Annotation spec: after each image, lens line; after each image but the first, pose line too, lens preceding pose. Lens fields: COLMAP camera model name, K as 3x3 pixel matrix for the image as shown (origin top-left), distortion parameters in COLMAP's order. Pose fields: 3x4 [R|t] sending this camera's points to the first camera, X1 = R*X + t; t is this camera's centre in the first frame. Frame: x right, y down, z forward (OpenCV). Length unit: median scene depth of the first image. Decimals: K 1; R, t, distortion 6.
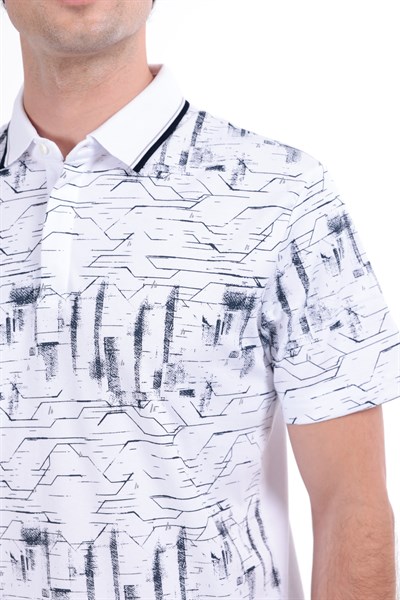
lens RADIAL K [[835.7, 0, 204.4], [0, 835.7, 302.5], [0, 0, 1]] dist [0.213122, 0.000000]
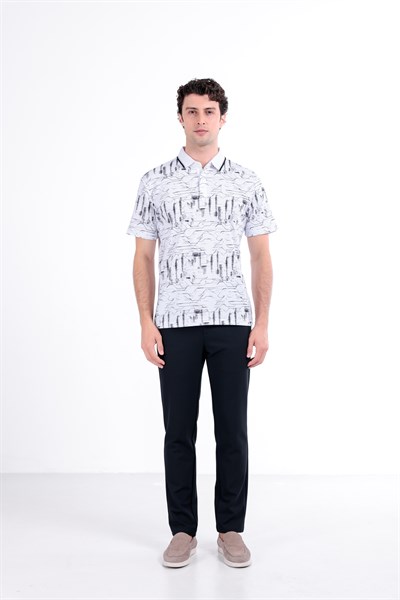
lens RADIAL K [[933.0, 0, 200.1], [0, 933.0, 300.1], [0, 0, 1]] dist [-0.213681, 0.000000]
pose [[0.937292, 0.059531, 0.343425, -1.732520], [-0.020545, 0.993029, -0.116065, 1.023414], [-0.347940, 0.101731, 0.931981, -3.220042]]
